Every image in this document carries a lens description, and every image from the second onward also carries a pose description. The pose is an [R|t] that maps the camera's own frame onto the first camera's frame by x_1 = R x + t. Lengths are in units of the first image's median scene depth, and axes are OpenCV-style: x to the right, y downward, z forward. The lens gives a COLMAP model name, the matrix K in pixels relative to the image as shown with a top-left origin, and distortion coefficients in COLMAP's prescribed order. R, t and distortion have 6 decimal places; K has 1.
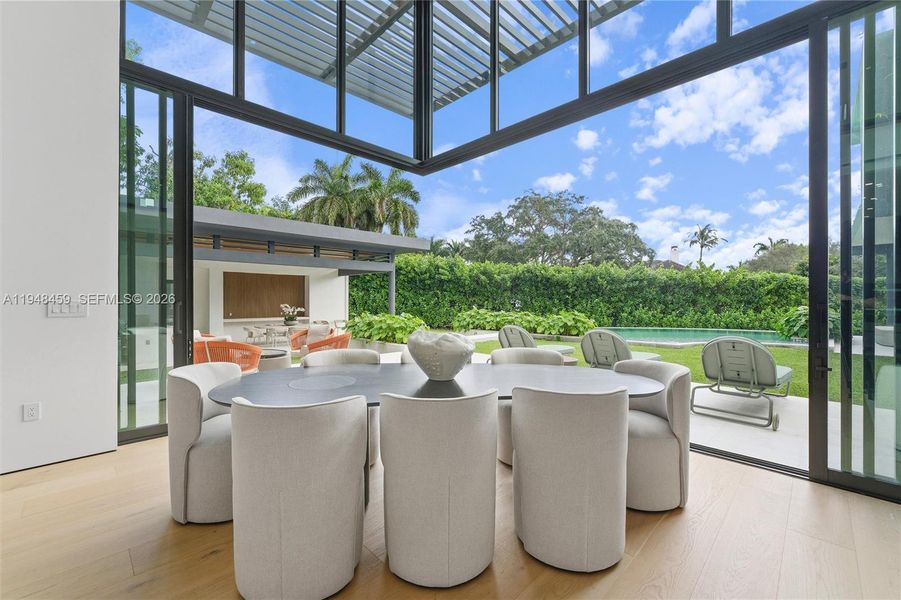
lens RADIAL K [[364.9, 0, 450.5], [0, 364.9, 300.0], [0, 0, 1]] dist [0.000345, 0.000031]
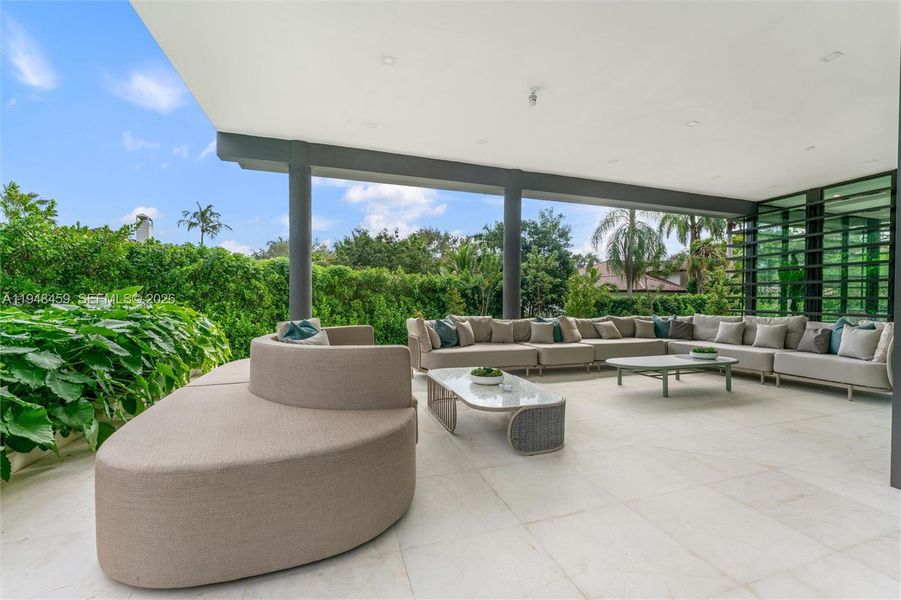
lens RADIAL K [[364.9, 0, 450.5], [0, 364.9, 300.0], [0, 0, 1]] dist [0.000345, 0.000031]
pose [[0.447504, 0.000228, 0.894282, 0.508825], [0.002196, 0.999997, -0.001354, 0.014557], [-0.894279, 0.002569, 0.447502, 0.366496]]
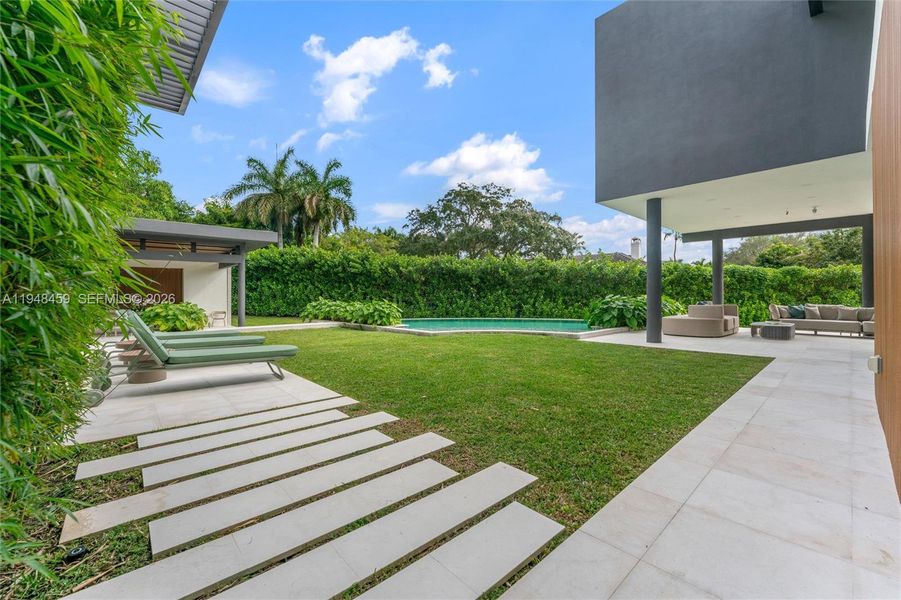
lens RADIAL K [[364.9, 0, 450.5], [0, 364.9, 300.0], [0, 0, 1]] dist [0.000345, 0.000031]
pose [[0.998486, -0.001210, -0.054995, 0.306369], [0.002101, 0.999868, 0.016132, 0.005913], [0.054968, -0.016223, 0.998356, -0.020075]]
